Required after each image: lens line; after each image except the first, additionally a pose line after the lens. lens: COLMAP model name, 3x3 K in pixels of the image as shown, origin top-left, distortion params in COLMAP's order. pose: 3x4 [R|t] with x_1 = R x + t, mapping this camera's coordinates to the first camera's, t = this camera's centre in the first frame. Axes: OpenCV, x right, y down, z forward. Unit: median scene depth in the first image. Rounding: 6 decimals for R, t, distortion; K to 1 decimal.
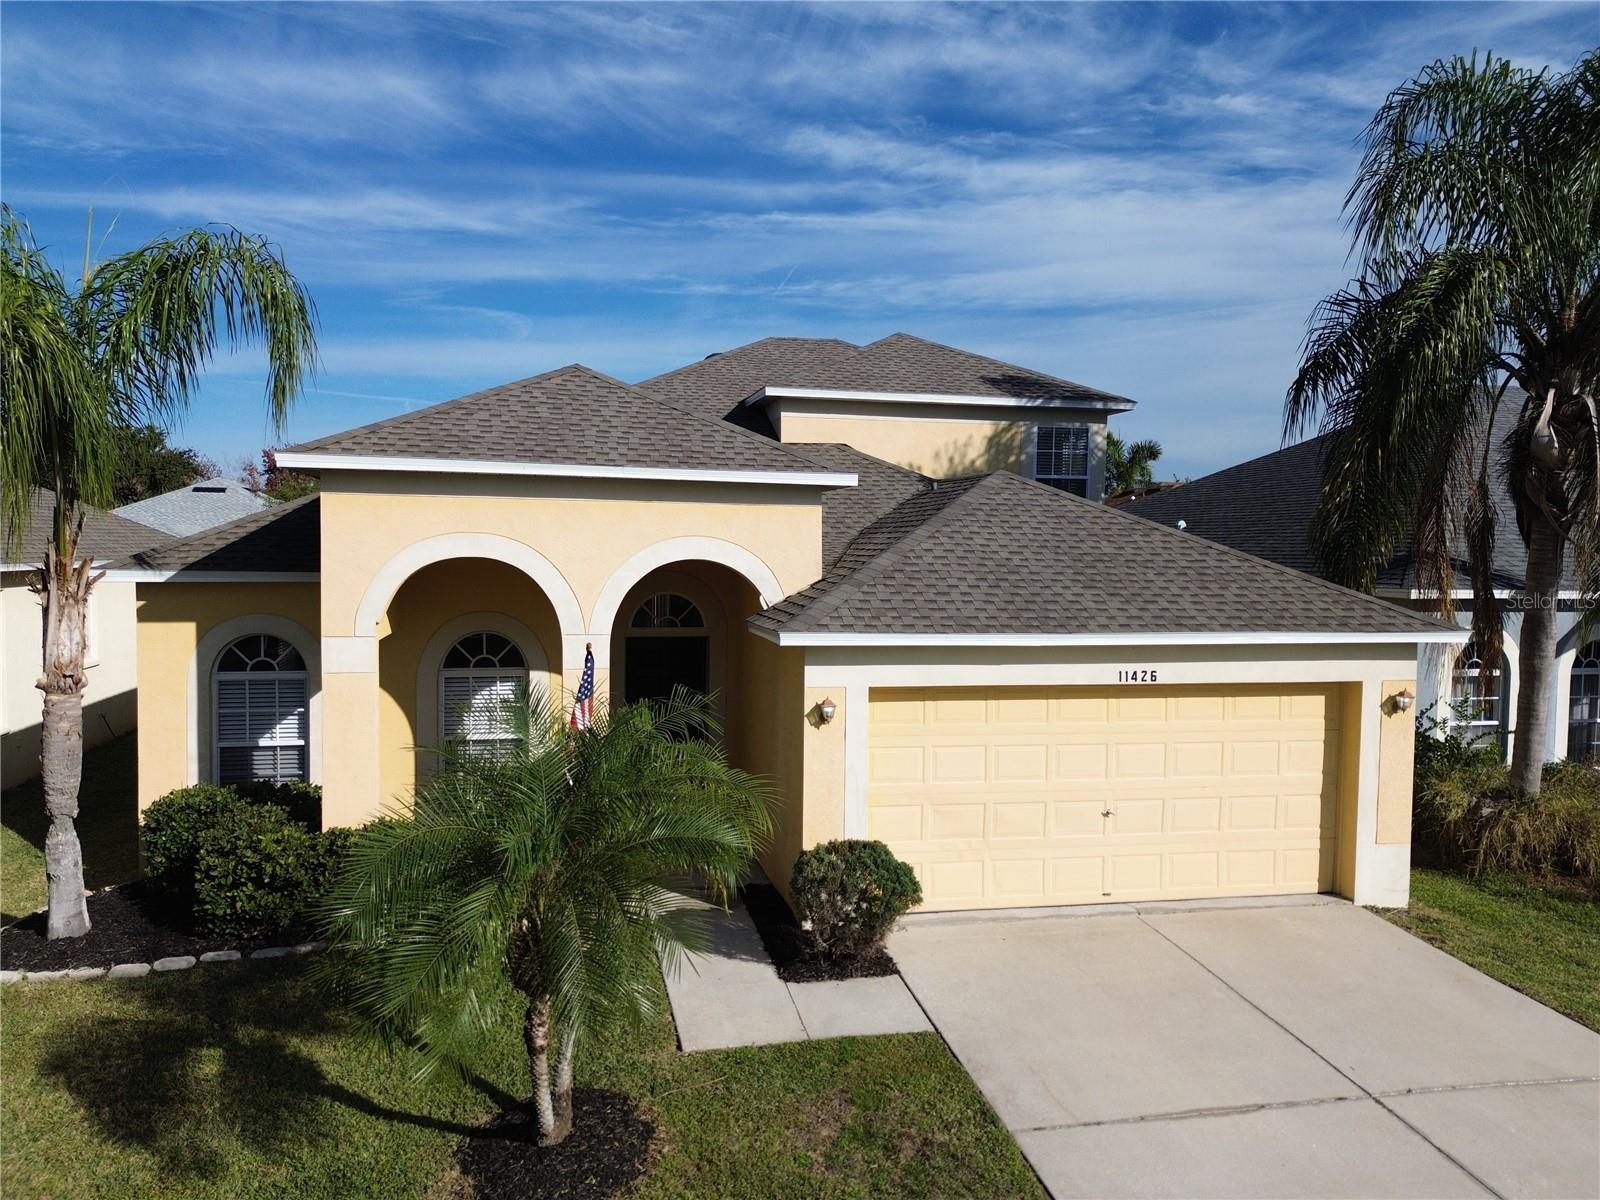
lens RADIAL K [[1120.7, 0, 798.4], [0, 1120.7, 603.7], [0, 0, 1]] dist [0.070566, -0.059270]
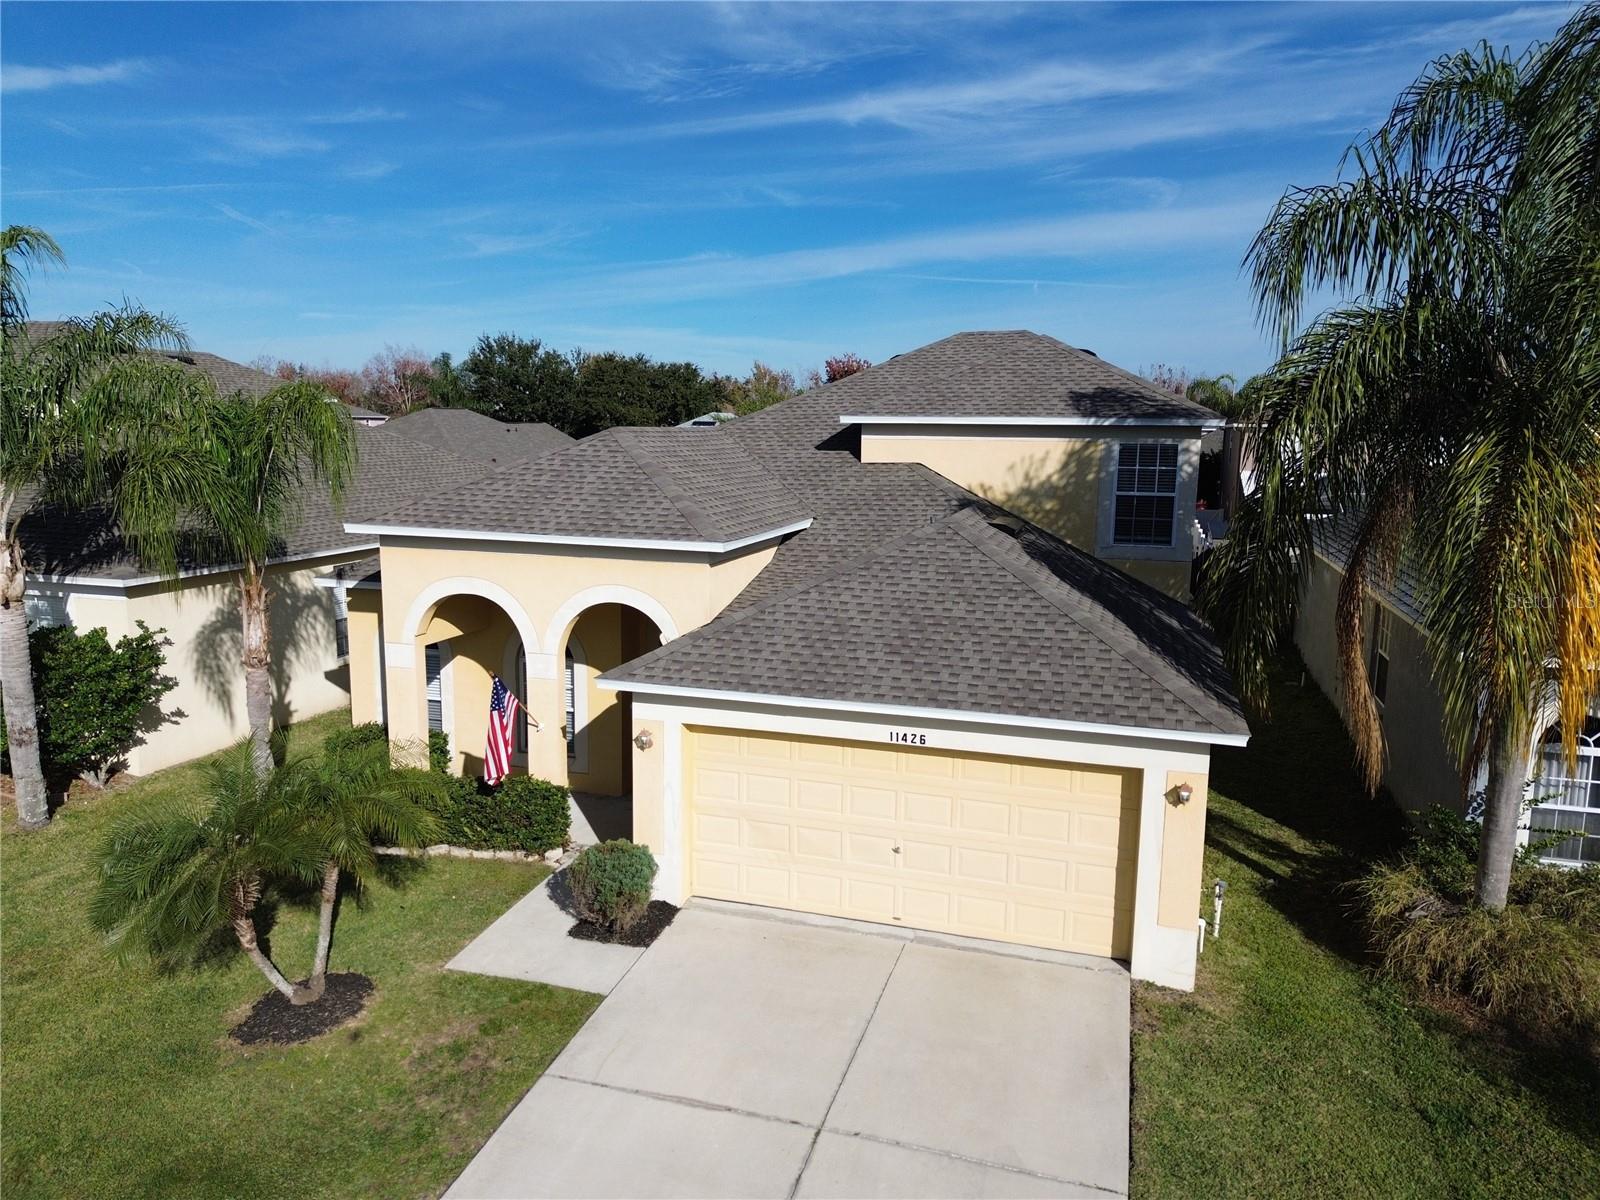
lens RADIAL K [[1123.5, 0, 800.0], [0, 1123.5, 600.0], [0, 0, 1]] dist [0.059400, -0.043584]
pose [[0.872311, 0.073821, -0.483346, 0.698255], [-0.026179, 0.994171, 0.104593, -0.177861], [0.488250, -0.078584, 0.869159, -0.021256]]
